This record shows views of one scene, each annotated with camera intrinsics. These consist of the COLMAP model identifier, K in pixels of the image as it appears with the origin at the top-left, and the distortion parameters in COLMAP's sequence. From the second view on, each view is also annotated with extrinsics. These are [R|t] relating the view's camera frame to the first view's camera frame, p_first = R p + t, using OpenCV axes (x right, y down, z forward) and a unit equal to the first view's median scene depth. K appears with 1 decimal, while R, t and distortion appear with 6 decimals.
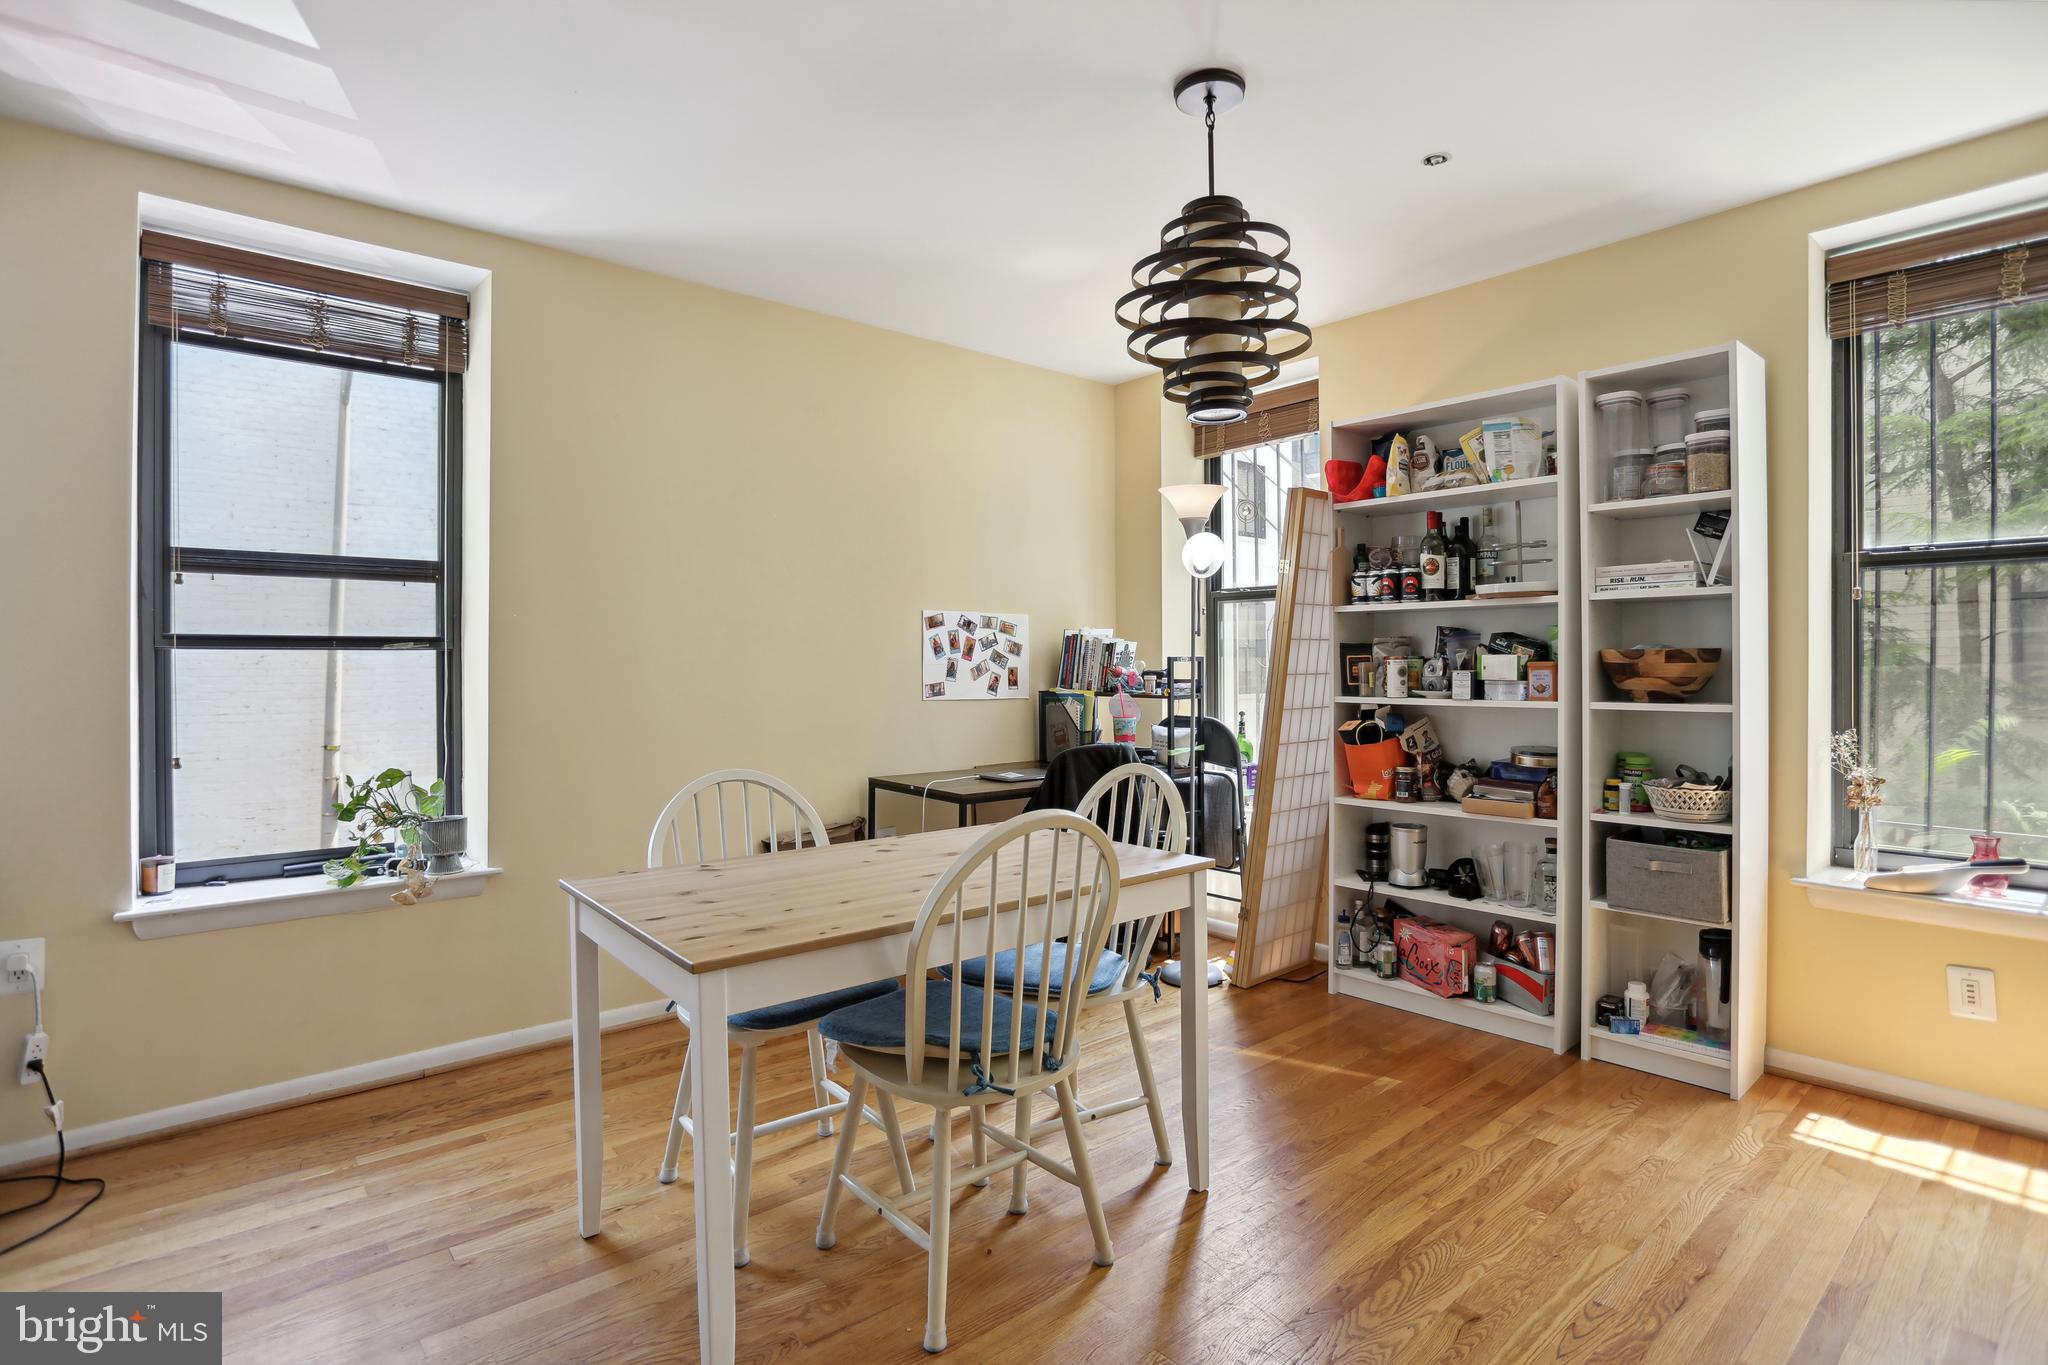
lens RADIAL K [[1016.5, 0, 1023.9], [0, 1016.5, 675.1], [0, 0, 1]] dist [-0.069059, 0.030921]
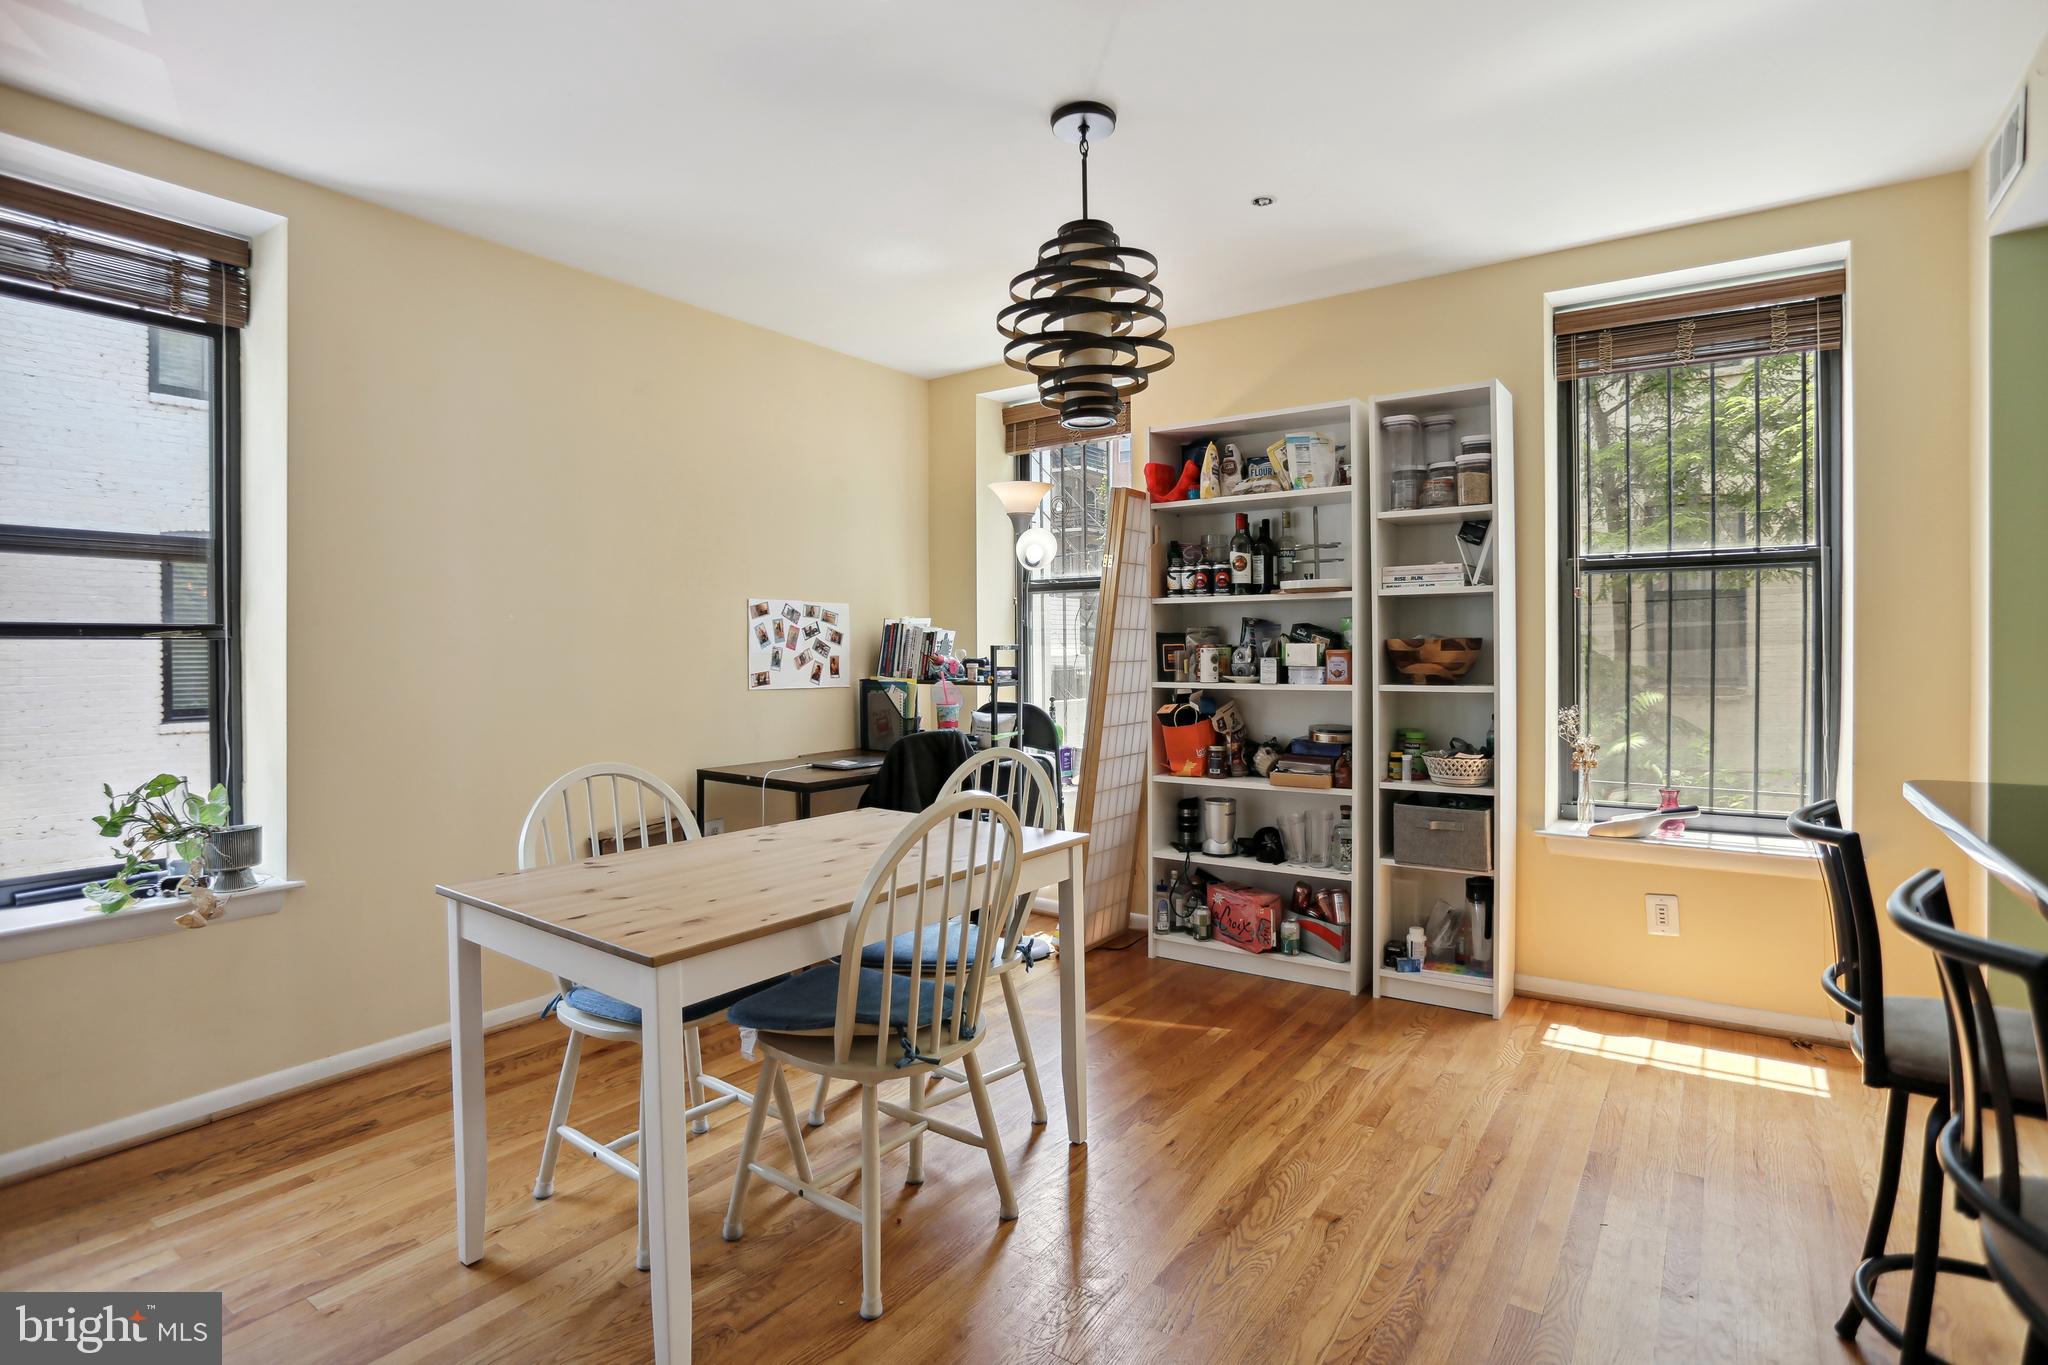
lens RADIAL K [[1016.5, 0, 1019.5], [0, 1016.5, 663.2], [0, 0, 1]] dist [-0.069059, 0.030921]
pose [[0.970858, -0.005305, 0.239597, -0.107485], [0.005287, 0.999986, 0.000719, -0.000908], [-0.239598, 0.000568, 0.970872, -0.024476]]
